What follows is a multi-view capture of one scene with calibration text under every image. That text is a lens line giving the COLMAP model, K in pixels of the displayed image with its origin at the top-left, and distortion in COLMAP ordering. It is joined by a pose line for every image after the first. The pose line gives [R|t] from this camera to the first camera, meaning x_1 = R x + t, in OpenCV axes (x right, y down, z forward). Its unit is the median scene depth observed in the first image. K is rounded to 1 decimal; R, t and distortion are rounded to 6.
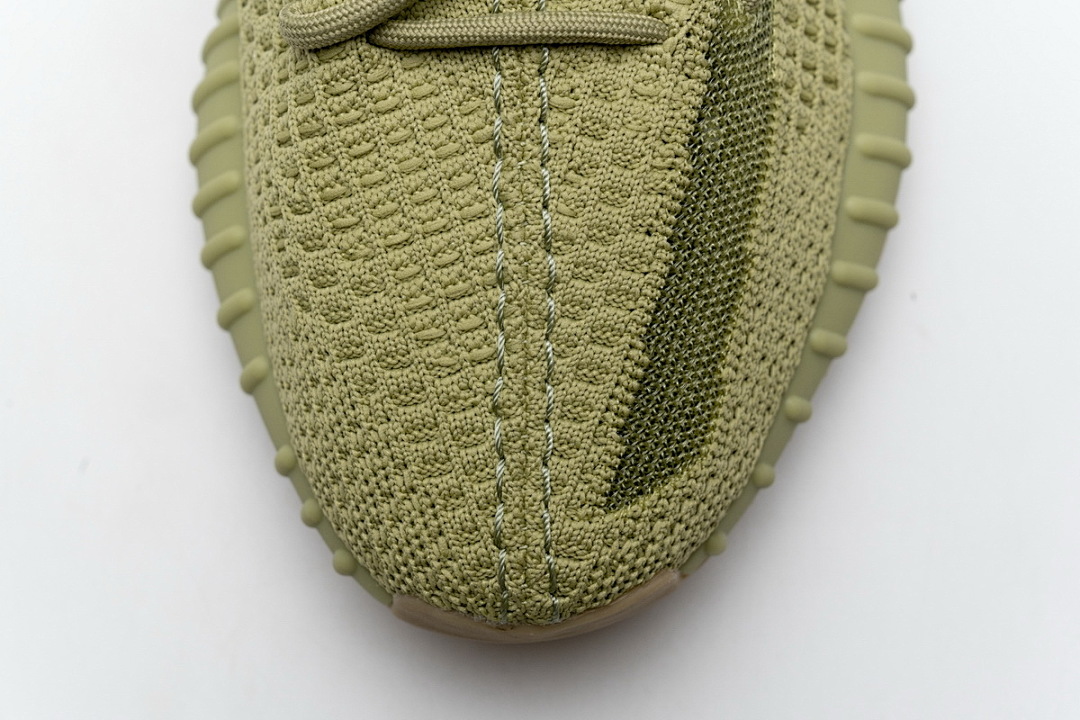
lens RADIAL K [[2109.1, 0, 539.7], [0, 2109.1, 360.4], [0, 0, 1]] dist [0.054755, 0.000000]
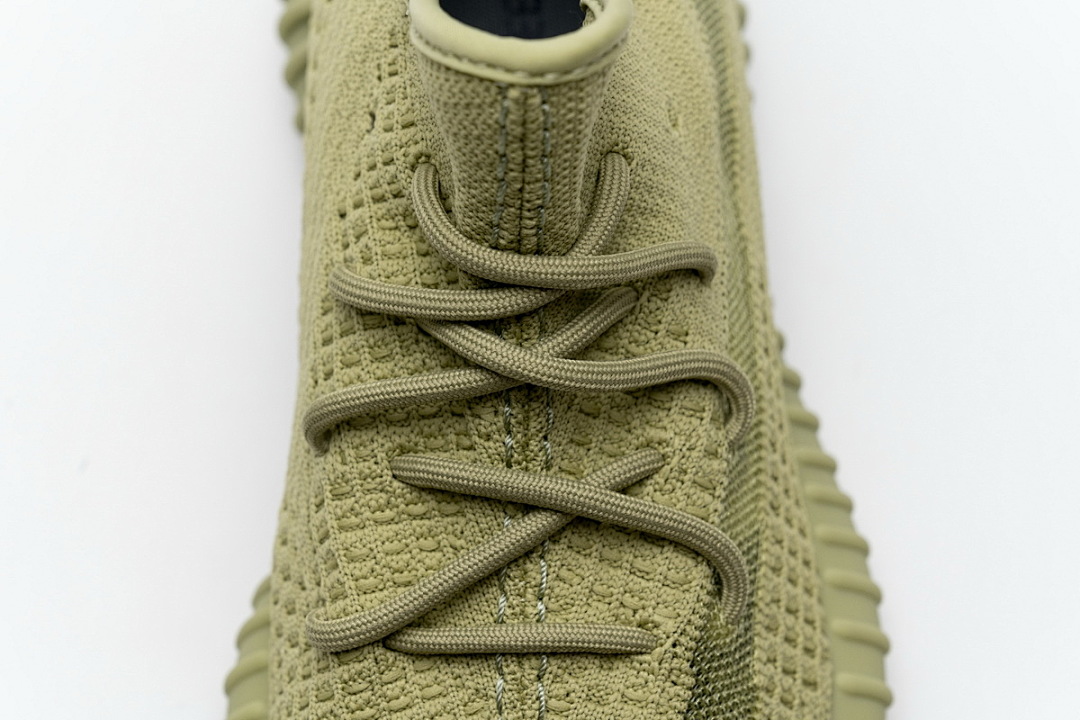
lens RADIAL K [[2109.1, 0, 540.7], [0, 2109.1, 360.0], [0, 0, 1]] dist [0.054755, 0.000000]
pose [[0.999579, 0.018112, -0.022685, 0.022861], [-0.022988, 0.971093, -0.237593, -0.035403], [0.017726, 0.238014, 0.971100, -0.106784]]
